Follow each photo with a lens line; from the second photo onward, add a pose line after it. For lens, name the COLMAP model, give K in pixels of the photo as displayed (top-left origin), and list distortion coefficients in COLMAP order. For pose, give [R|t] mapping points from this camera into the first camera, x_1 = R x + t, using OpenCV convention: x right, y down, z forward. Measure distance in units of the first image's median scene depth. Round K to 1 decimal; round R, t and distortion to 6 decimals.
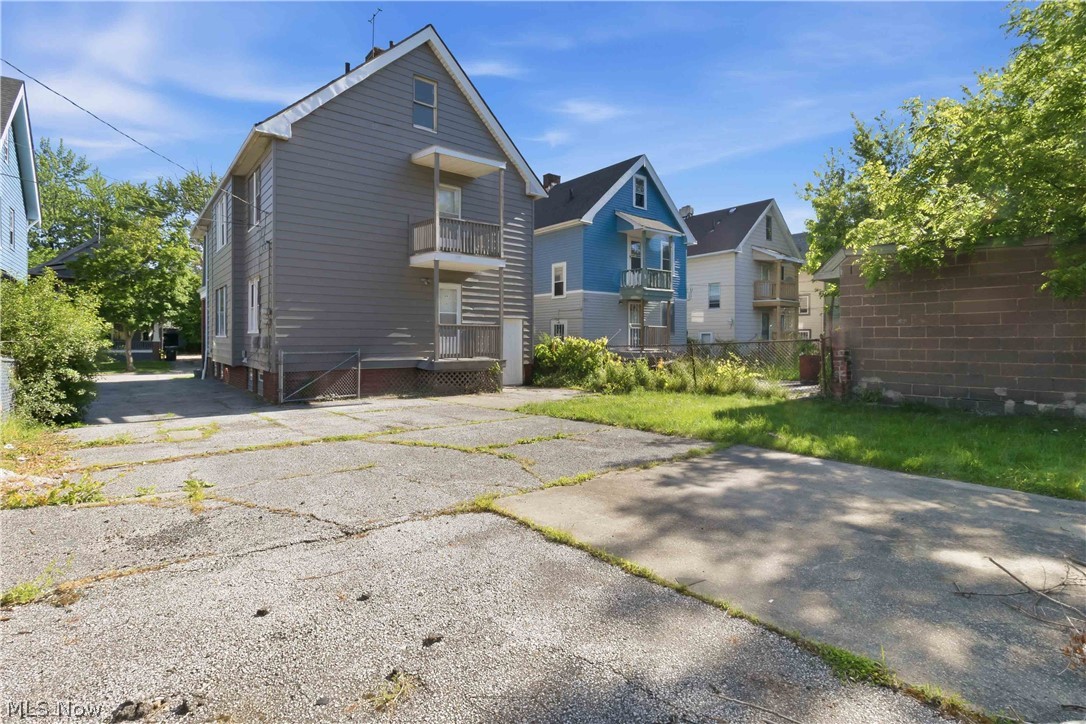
lens RADIAL K [[506.3, 0, 543.9], [0, 506.3, 342.1], [0, 0, 1]] dist [0.000791, 0.000241]
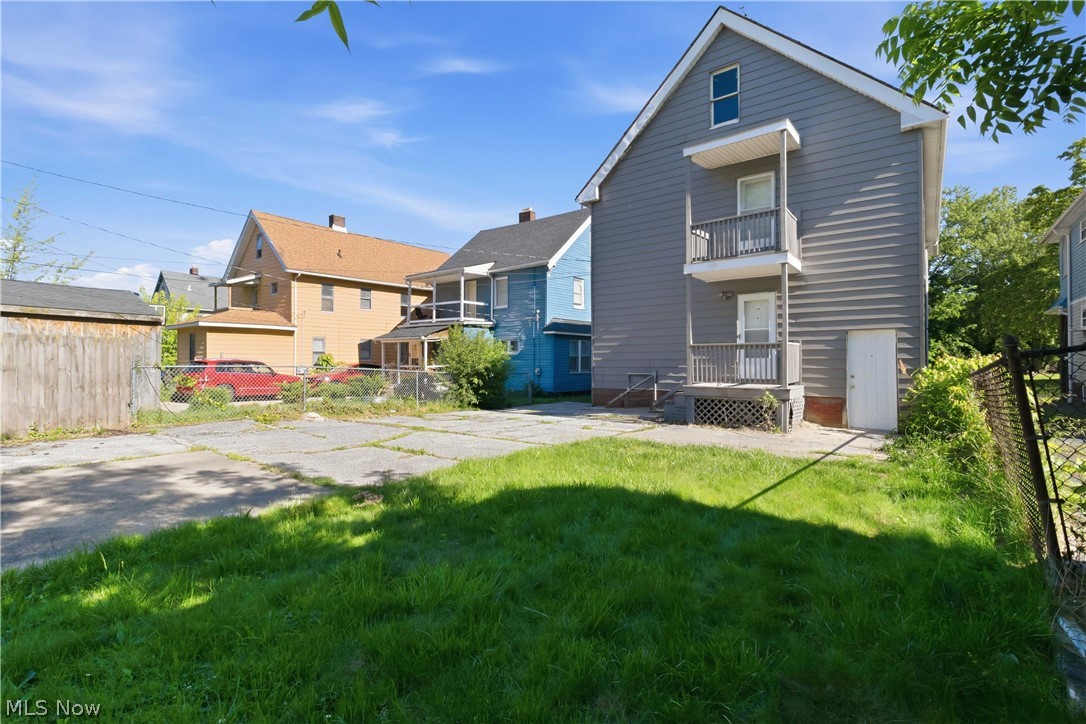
lens RADIAL K [[498.8, 0, 543.0], [0, 498.8, 362.0], [0, 0, 1]] dist [-0.001995, -0.000169]
pose [[0.235456, -0.003954, -0.971877, 0.521582], [-0.003770, 0.999980, -0.004982, 0.001317], [0.971878, 0.004837, 0.235436, 0.472580]]
